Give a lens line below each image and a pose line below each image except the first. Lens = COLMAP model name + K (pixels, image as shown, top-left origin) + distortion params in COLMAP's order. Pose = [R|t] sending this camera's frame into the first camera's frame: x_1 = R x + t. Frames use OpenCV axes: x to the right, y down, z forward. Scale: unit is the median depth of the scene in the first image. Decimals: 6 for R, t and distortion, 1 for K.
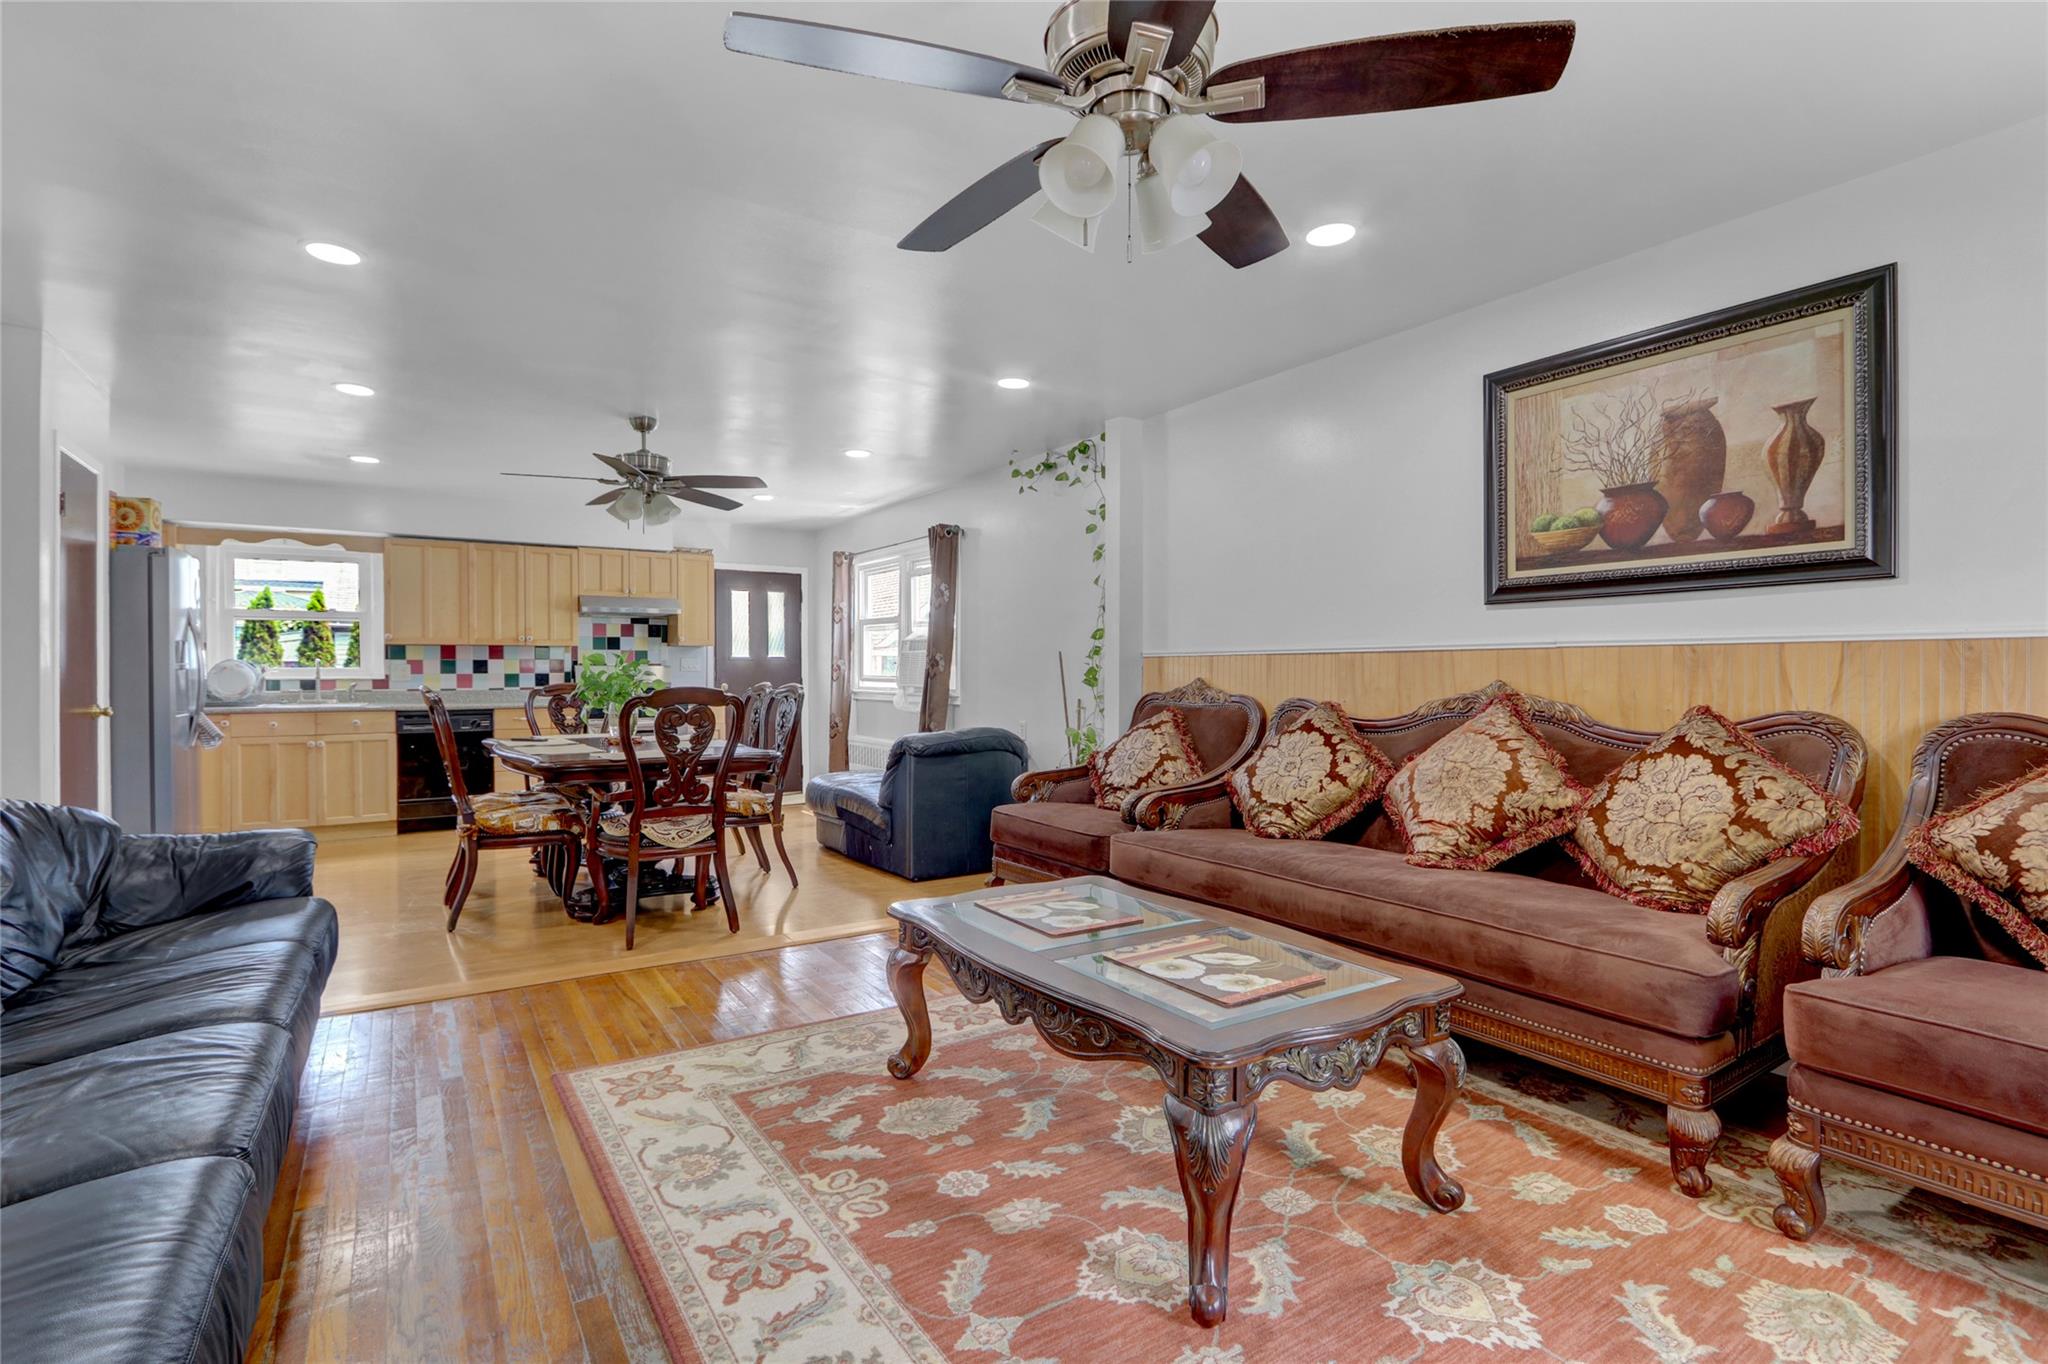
lens RADIAL K [[945.8, 0, 995.7], [0, 945.8, 694.1], [0, 0, 1]] dist [-0.019062, 0.002921]
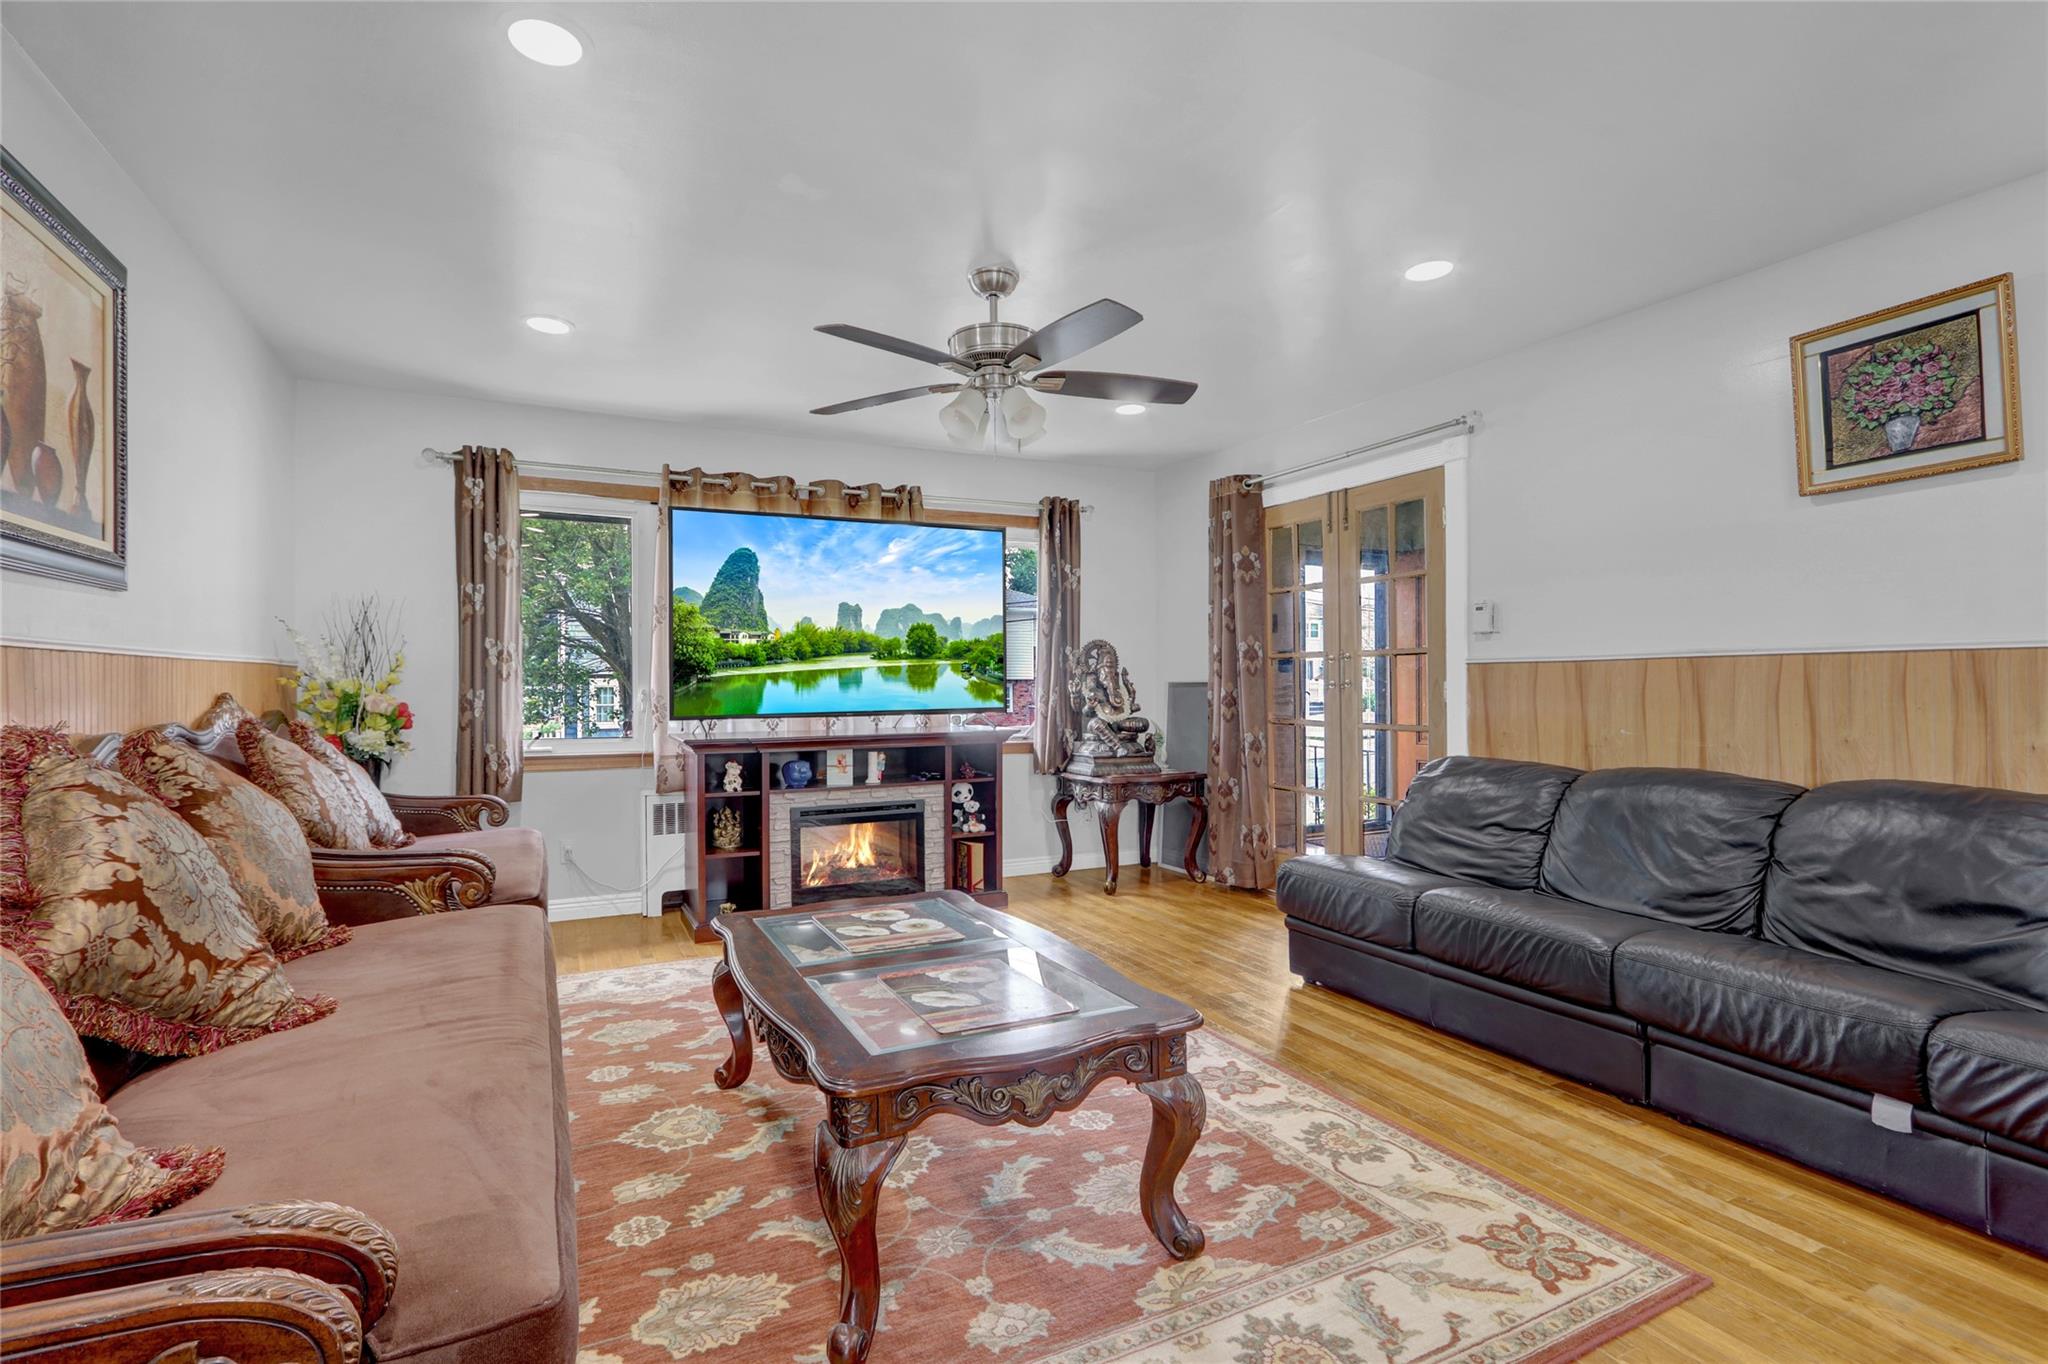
lens RADIAL K [[945.8, 0, 989.2], [0, 945.8, 686.5], [0, 0, 1]] dist [-0.019062, 0.002921]
pose [[-0.991844, 0.005339, 0.127348, -0.039424], [0.009036, 0.999554, 0.028467, -0.033813], [-0.127139, 0.029386, -0.991449, 1.413178]]
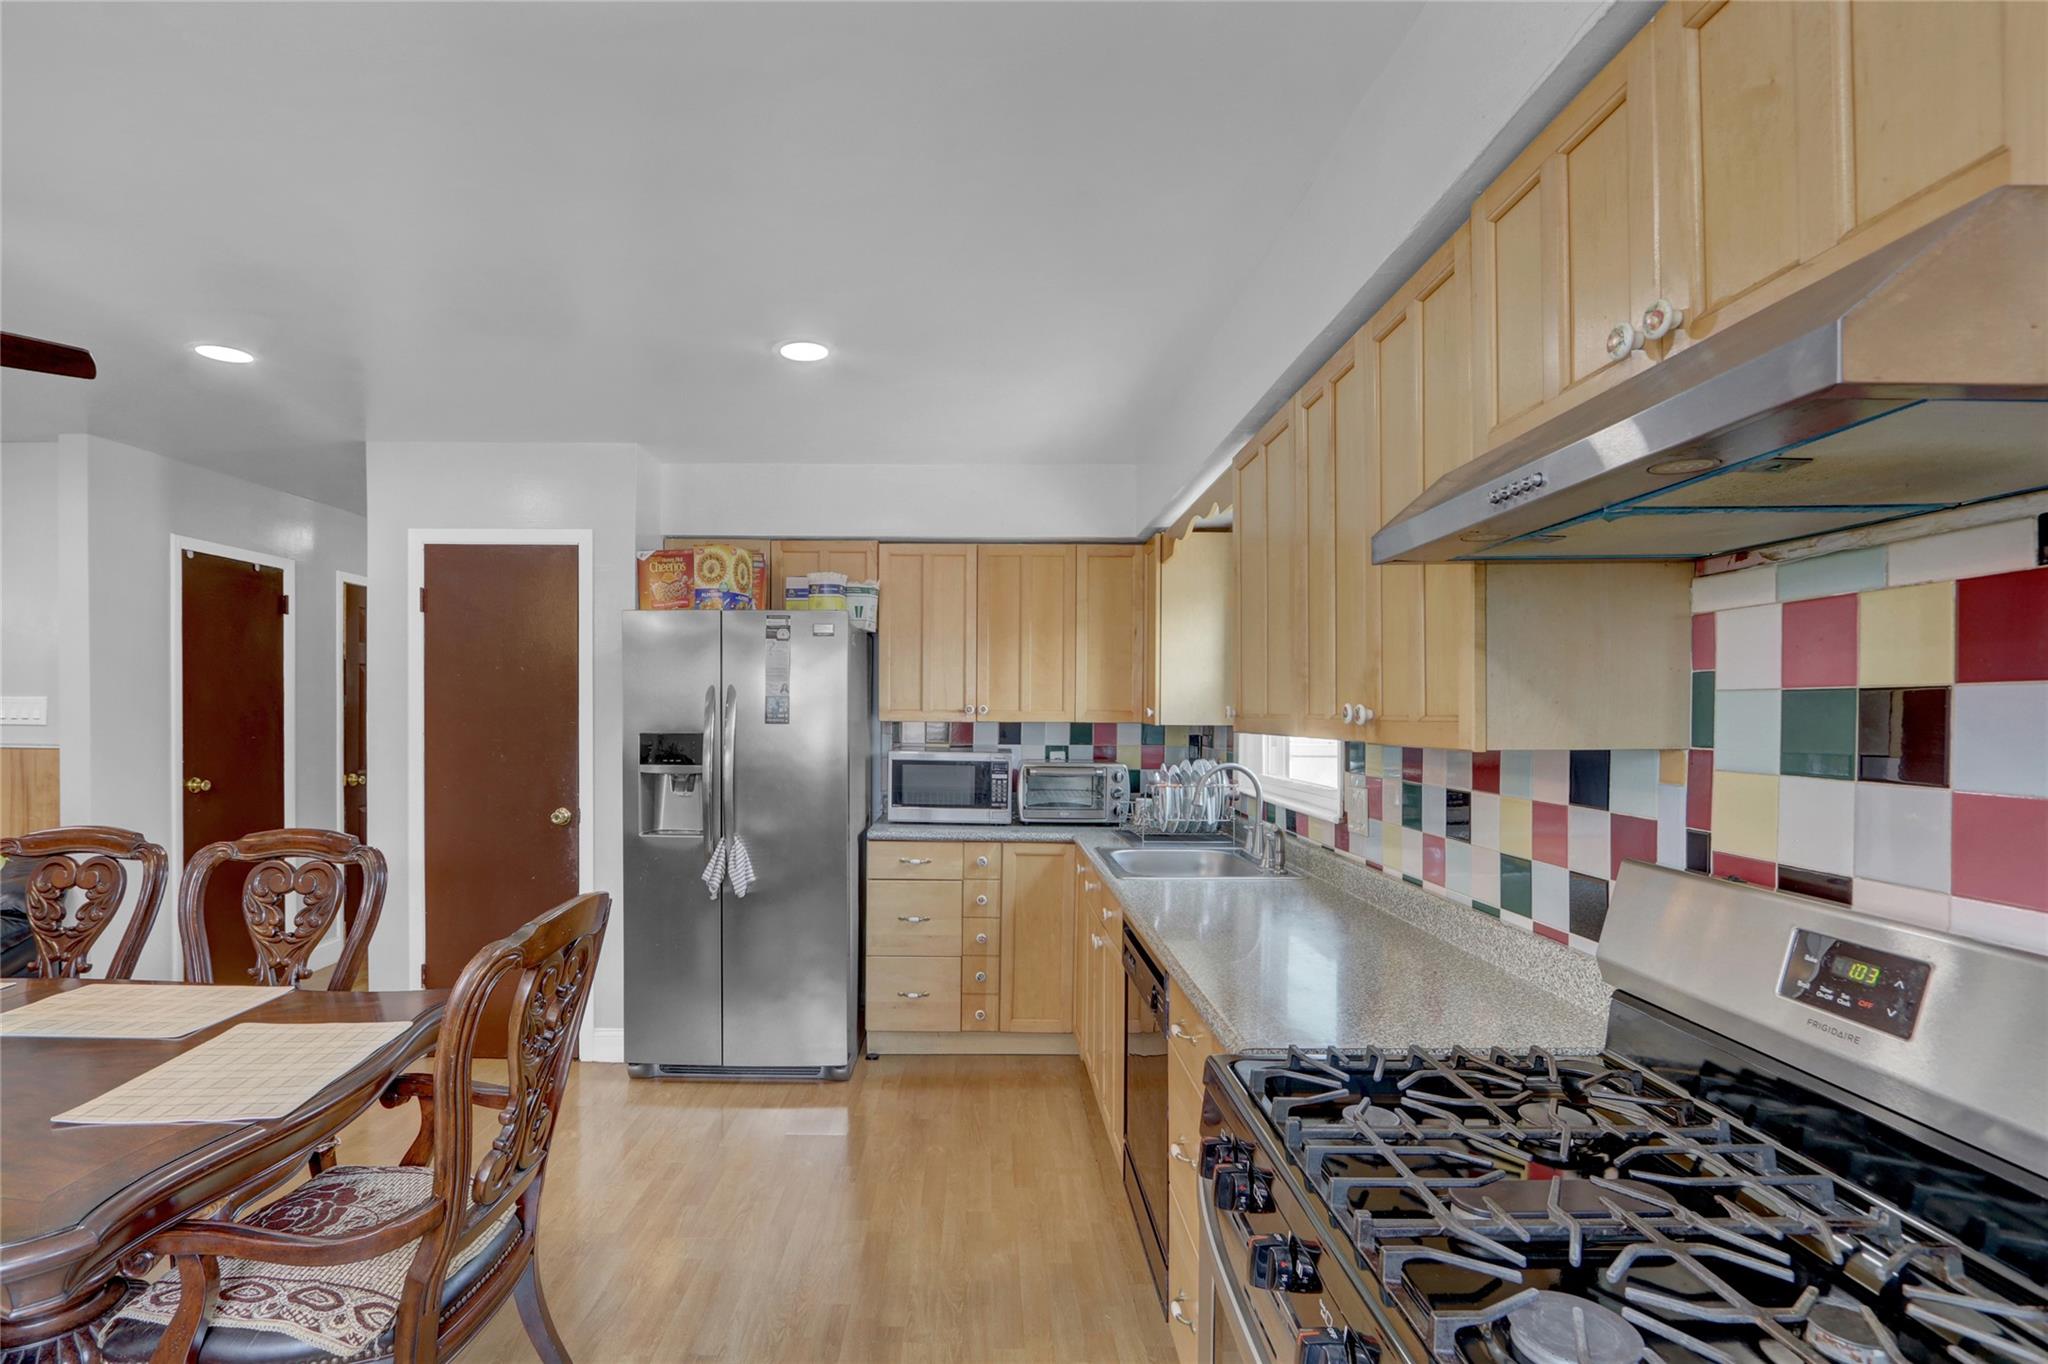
lens RADIAL K [[945.8, 0, 1012.7], [0, 945.8, 698.3], [0, 0, 1]] dist [-0.019062, 0.002921]
pose [[-0.523811, -0.008981, -0.851787, -0.569696], [-0.024653, 0.999685, 0.004621, -0.139420], [0.851478, 0.023420, -0.523868, 2.362640]]
